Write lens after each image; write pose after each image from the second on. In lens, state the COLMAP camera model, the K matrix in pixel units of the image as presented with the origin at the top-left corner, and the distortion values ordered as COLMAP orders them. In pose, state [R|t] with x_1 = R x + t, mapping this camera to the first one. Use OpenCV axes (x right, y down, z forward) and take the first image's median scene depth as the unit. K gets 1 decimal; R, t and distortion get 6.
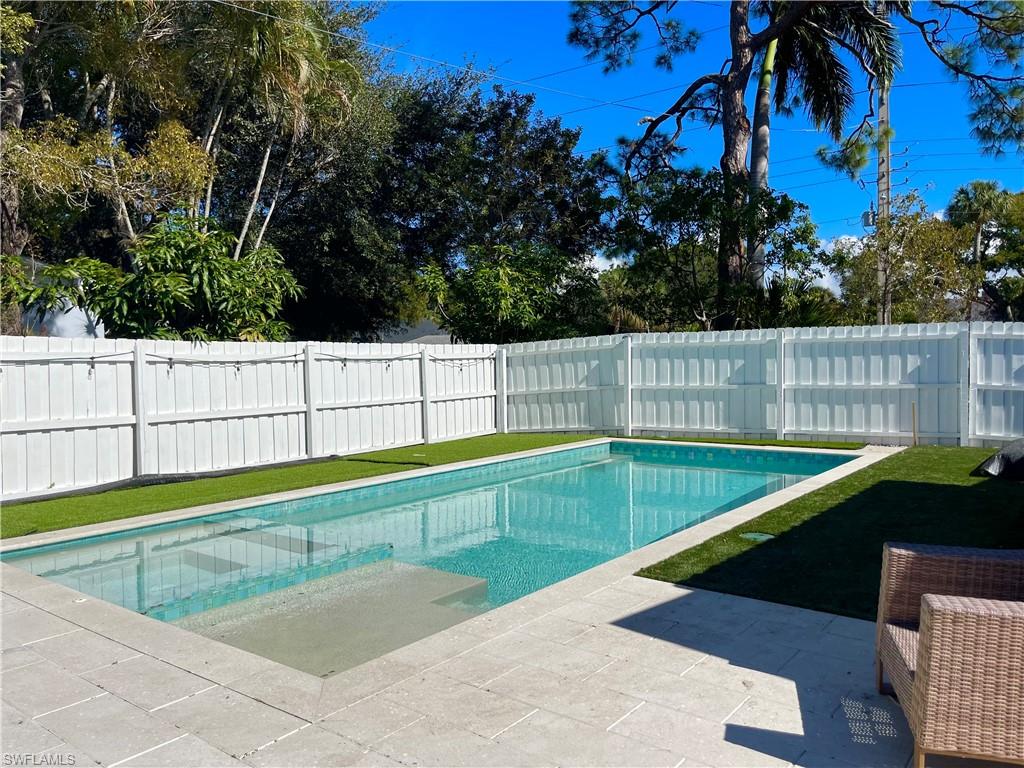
lens RADIAL K [[767.2, 0, 511.9], [0, 767.2, 384.7], [0, 0, 1]] dist [0.005834, 0.002388]
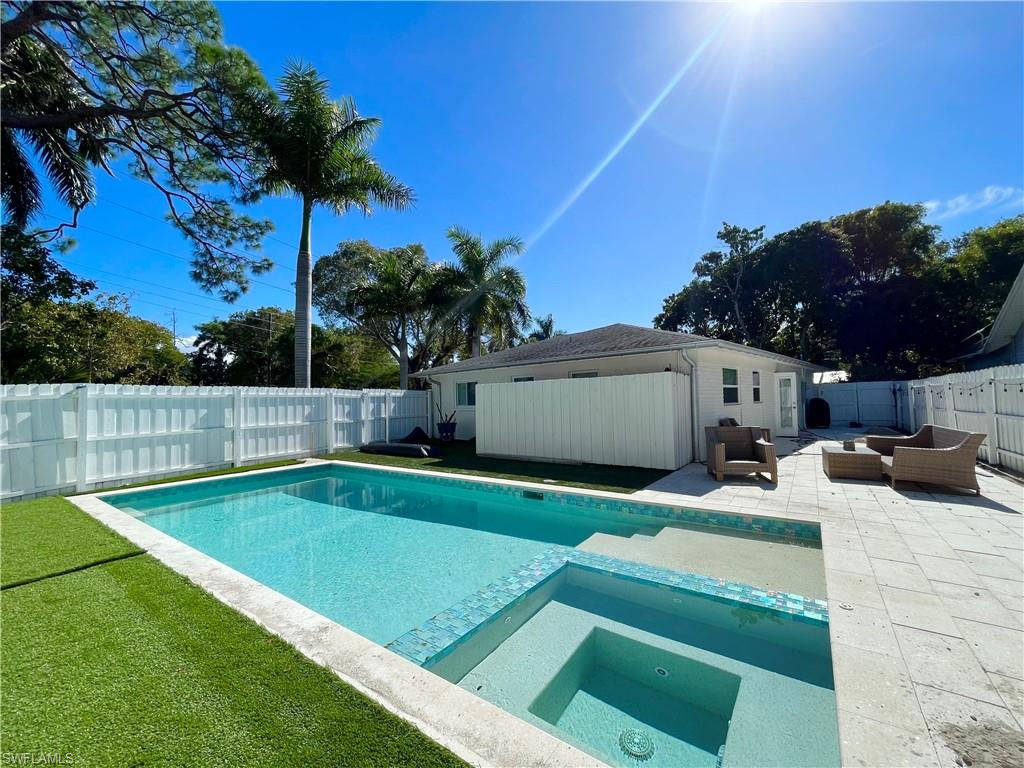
lens RADIAL K [[413.4, 0, 511.0], [0, 413.4, 384.0], [0, 0, 1]] dist [-0.002157, 0.000549]
pose [[-0.031644, 0.055422, 0.997961, -0.400327], [0.051326, 0.997234, -0.053754, -0.011417], [-0.998180, 0.049521, -0.034401, 0.504723]]
